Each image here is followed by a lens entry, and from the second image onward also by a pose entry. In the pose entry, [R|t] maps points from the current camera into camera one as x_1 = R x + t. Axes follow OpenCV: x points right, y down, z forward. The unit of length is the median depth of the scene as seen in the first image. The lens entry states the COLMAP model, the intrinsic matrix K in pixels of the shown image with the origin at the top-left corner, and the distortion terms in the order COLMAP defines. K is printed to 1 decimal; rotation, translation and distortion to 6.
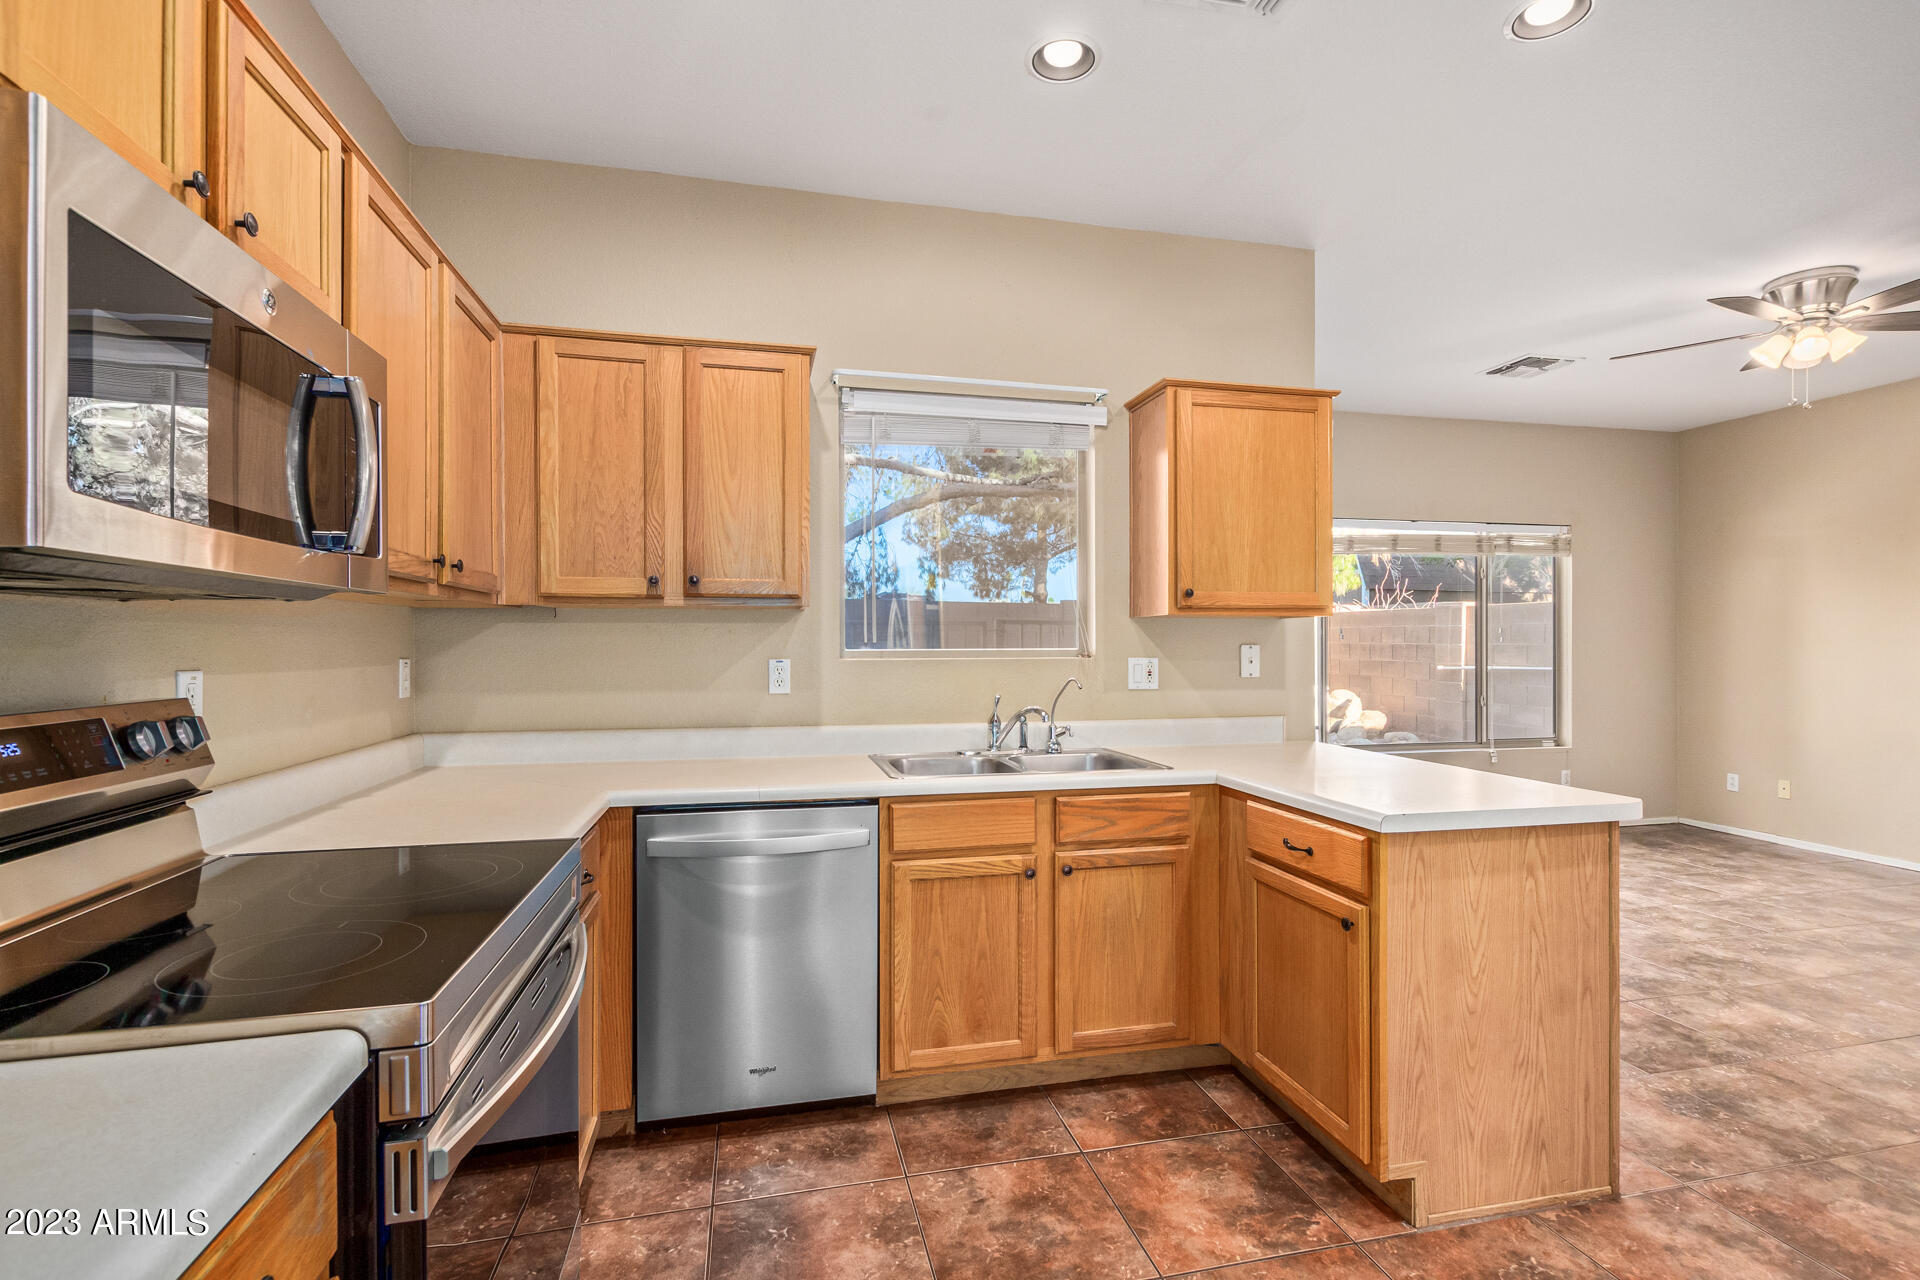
lens RADIAL K [[884.0, 0, 967.7], [0, 884.0, 650.7], [0, 0, 1]] dist [0.011249, -0.005963]
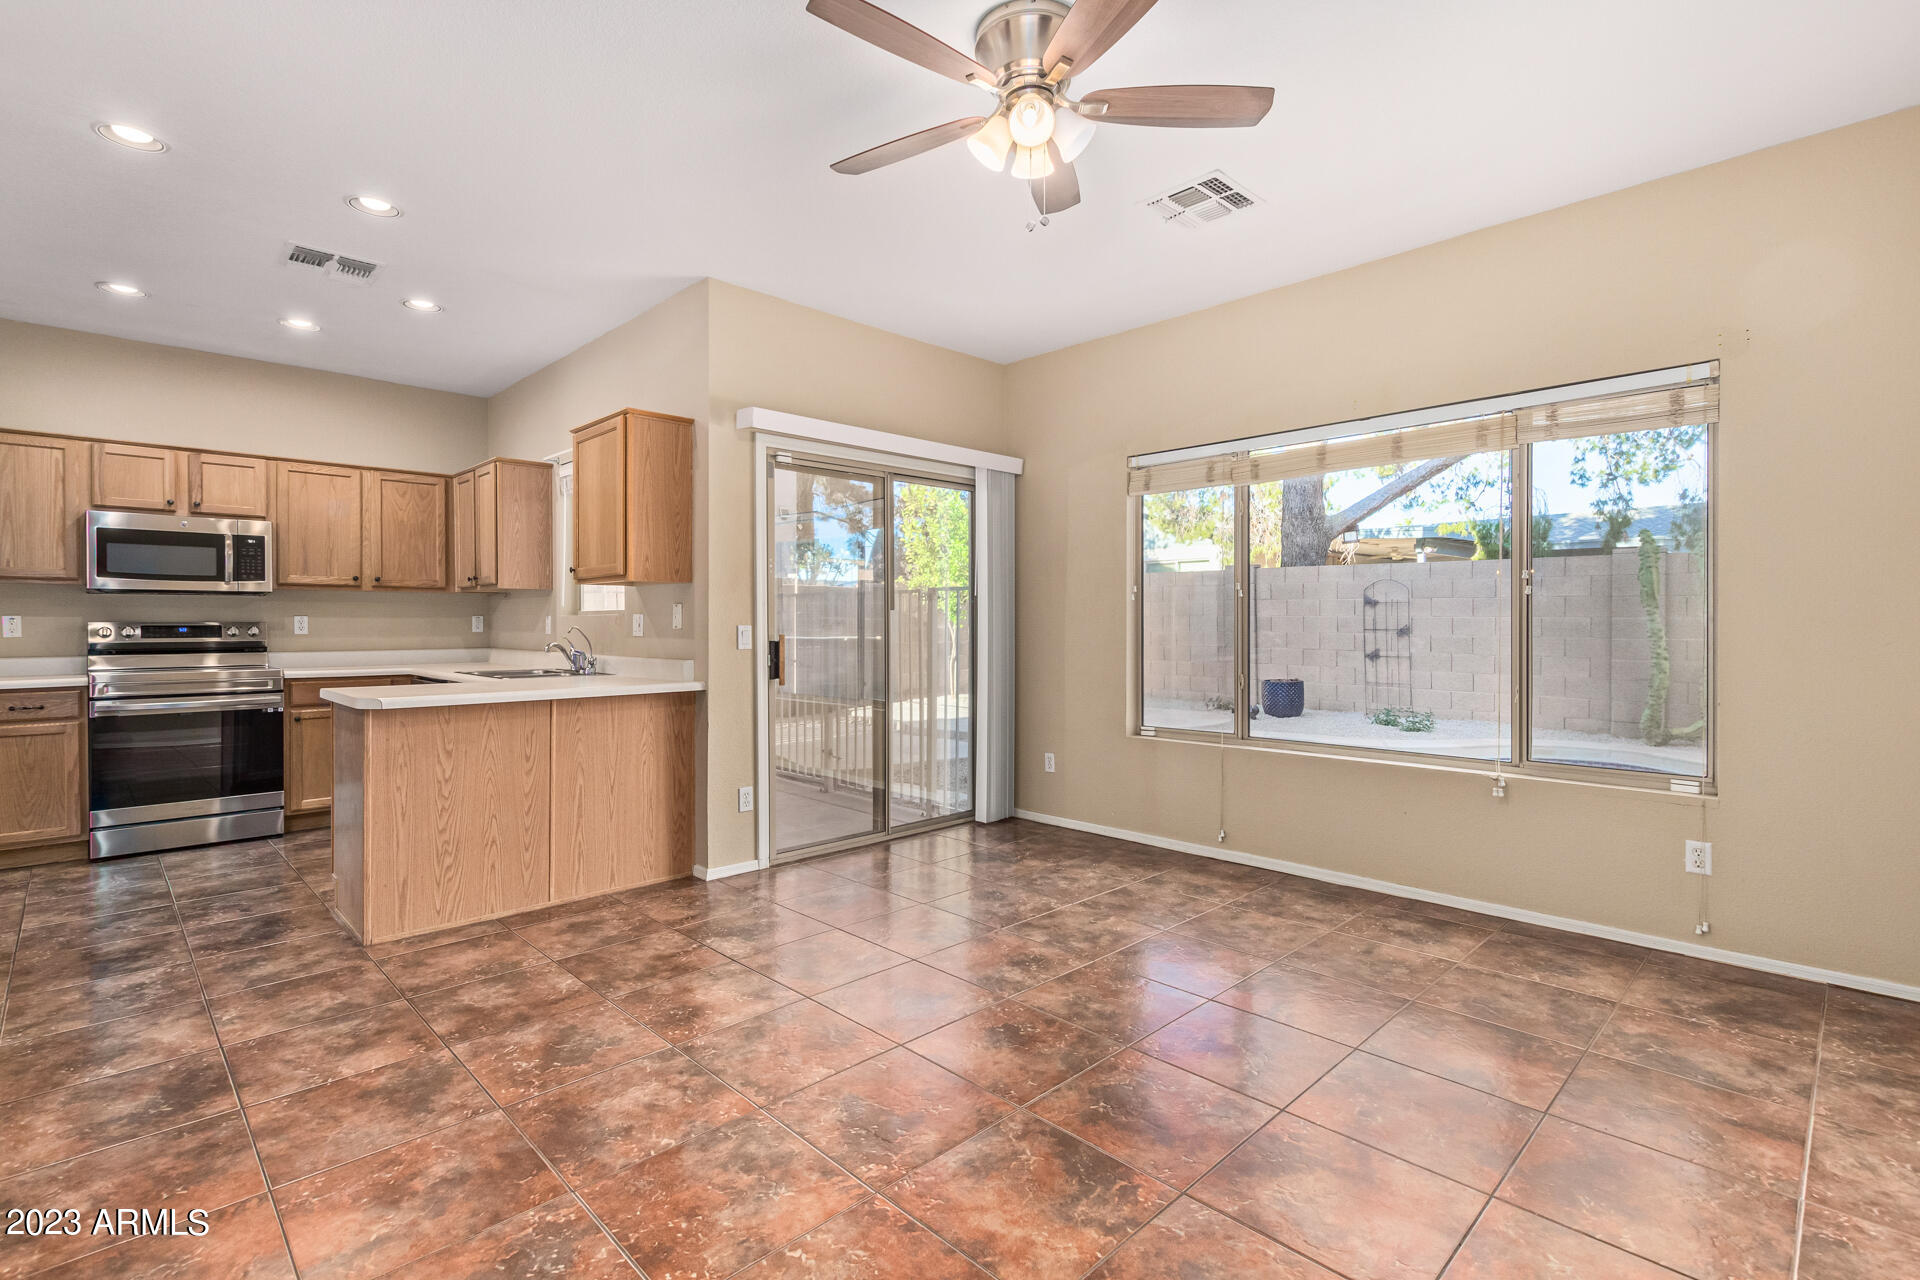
lens RADIAL K [[884.0, 0, 956.7], [0, 884.0, 629.0], [0, 0, 1]] dist [0.011249, -0.005963]
pose [[0.518609, 0.005813, -0.854992, 2.150933], [-0.005106, 0.999980, 0.003701, 0.030704], [0.854996, 0.002446, 0.518629, 0.887674]]
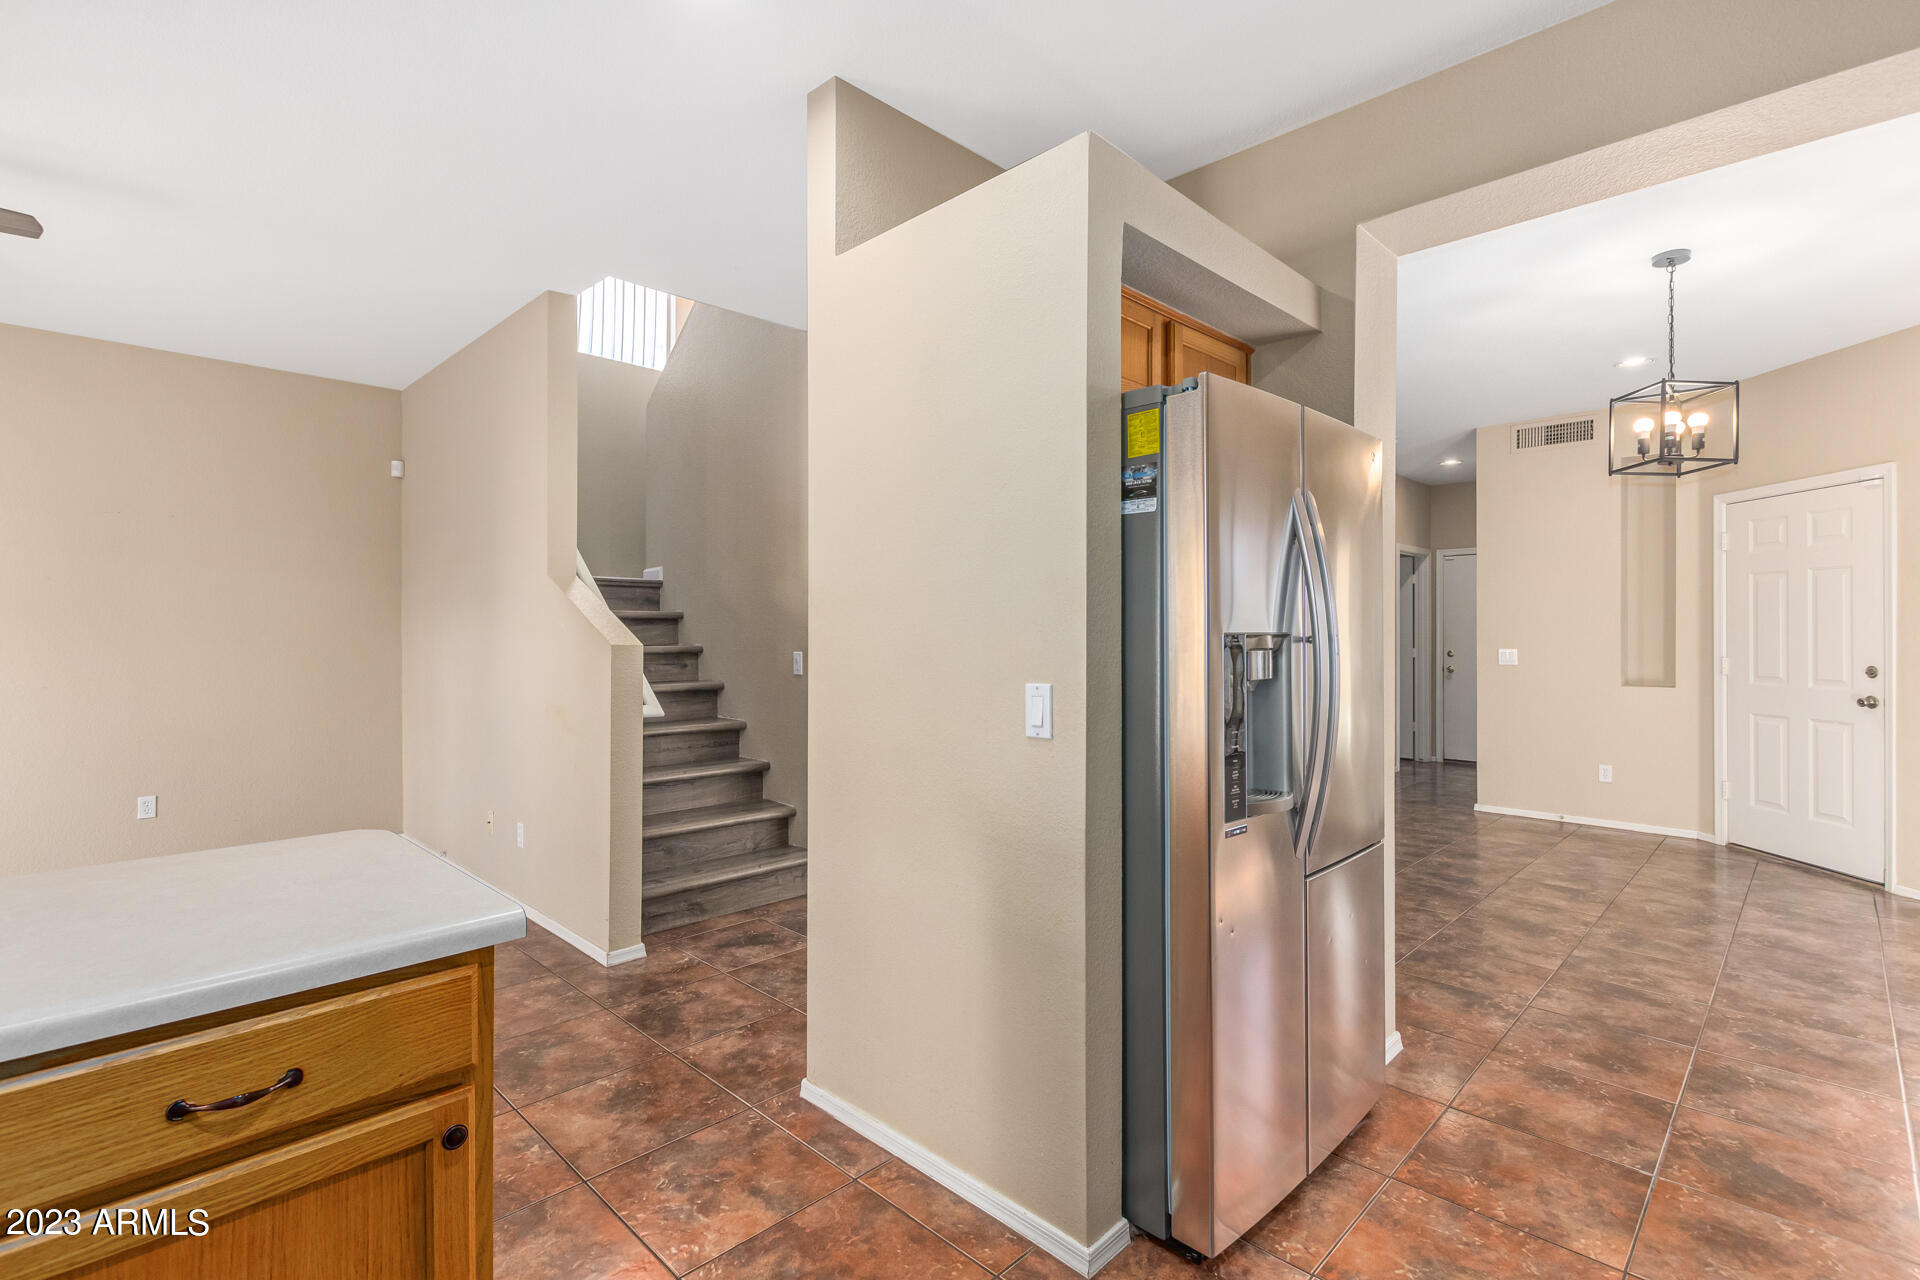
lens RADIAL K [[884.0, 0, 956.2], [0, 884.0, 629.3], [0, 0, 1]] dist [0.011249, -0.005963]
pose [[-0.530298, 0.004354, 0.847800, -0.166367], [0.006607, 0.999978, -0.001003, -0.005595], [-0.847786, 0.005069, -0.530315, 0.803099]]
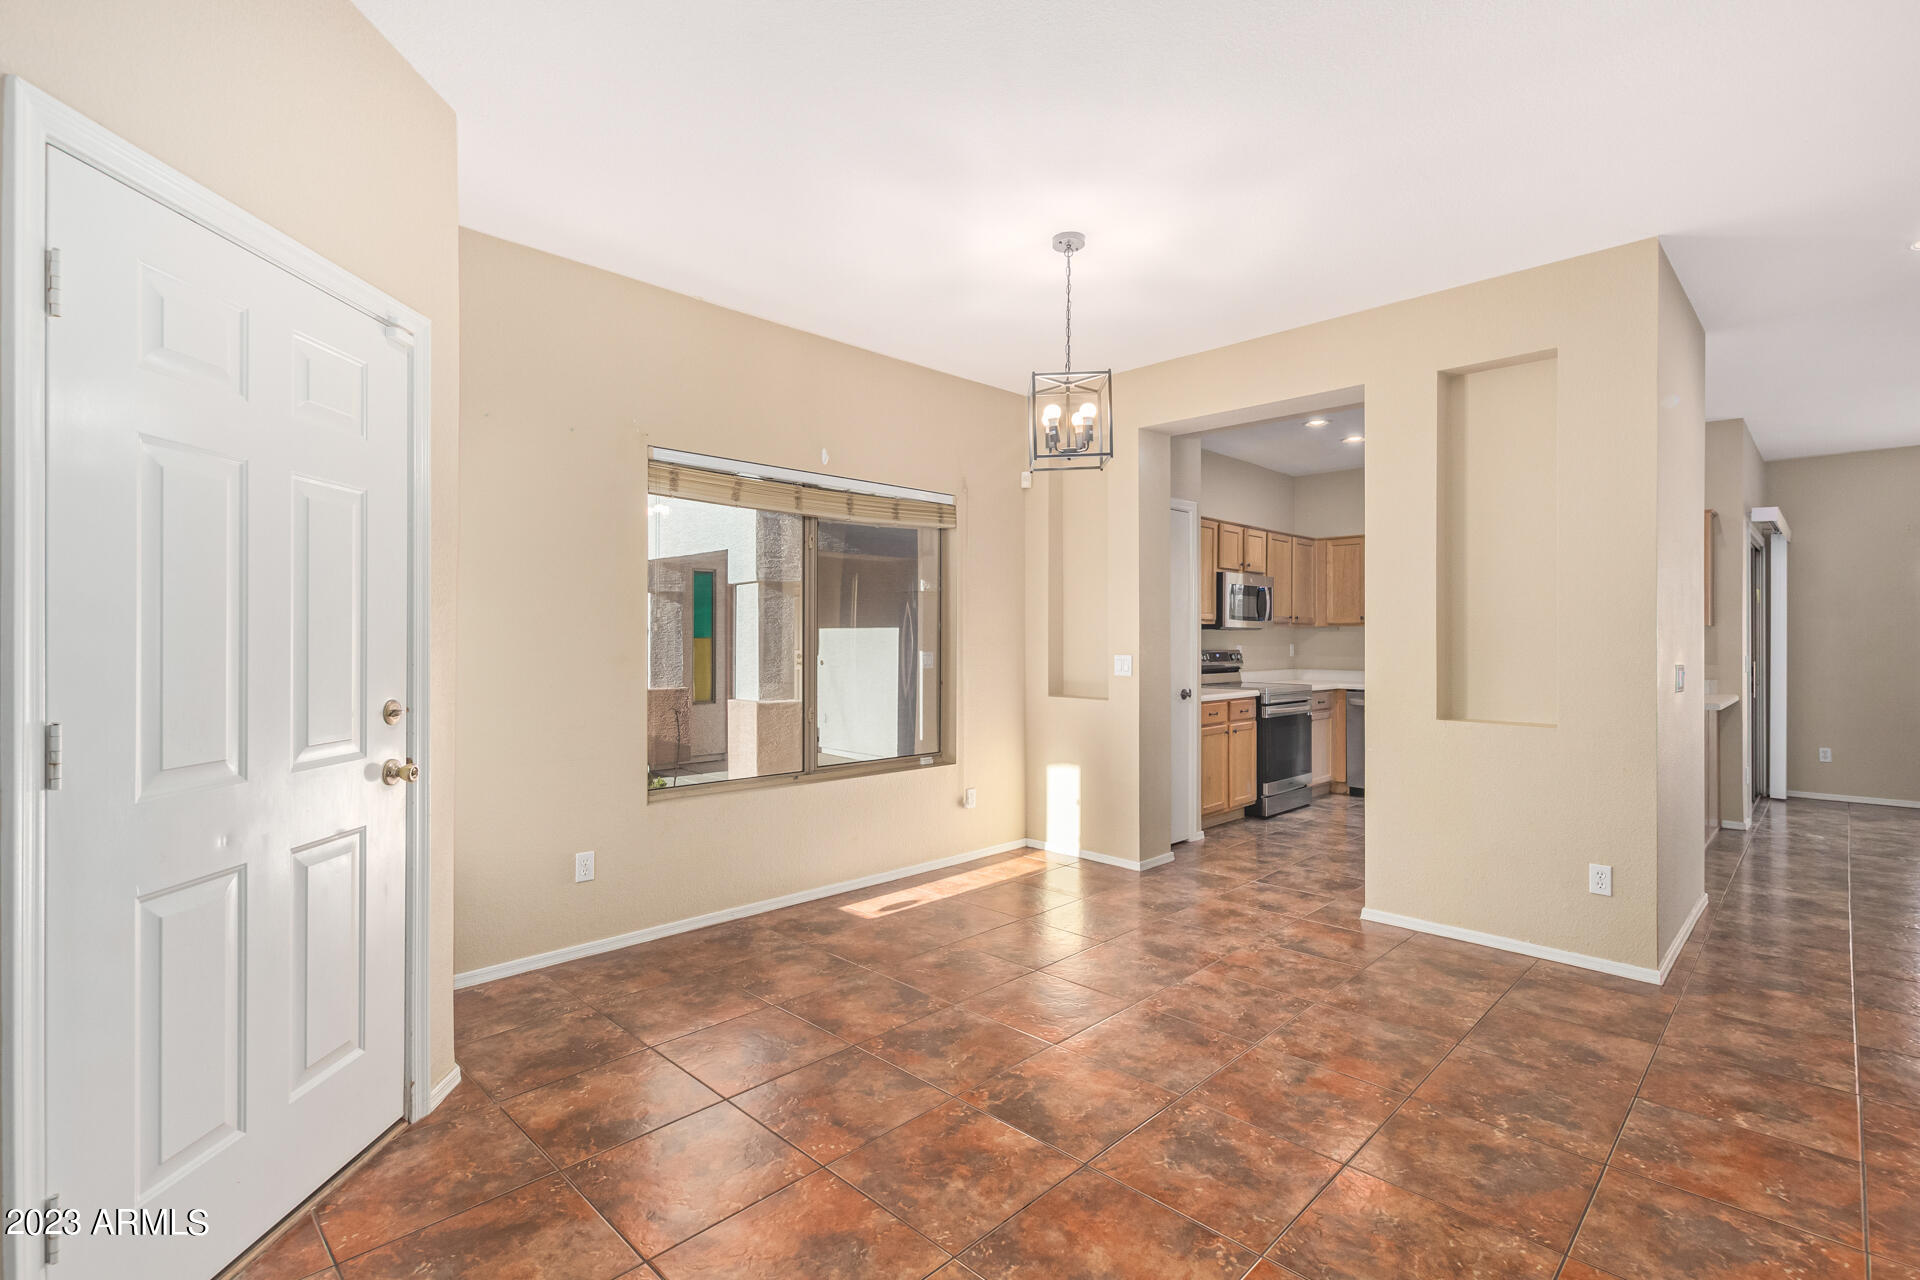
lens RADIAL K [[884.0, 0, 970.0], [0, 884.0, 638.8], [0, 0, 1]] dist [0.011249, -0.005963]
pose [[0.537175, -0.000233, -0.843471, 1.442502], [-0.007613, 0.999958, -0.005125, 0.017034], [0.843436, 0.009175, 0.537151, -1.697777]]
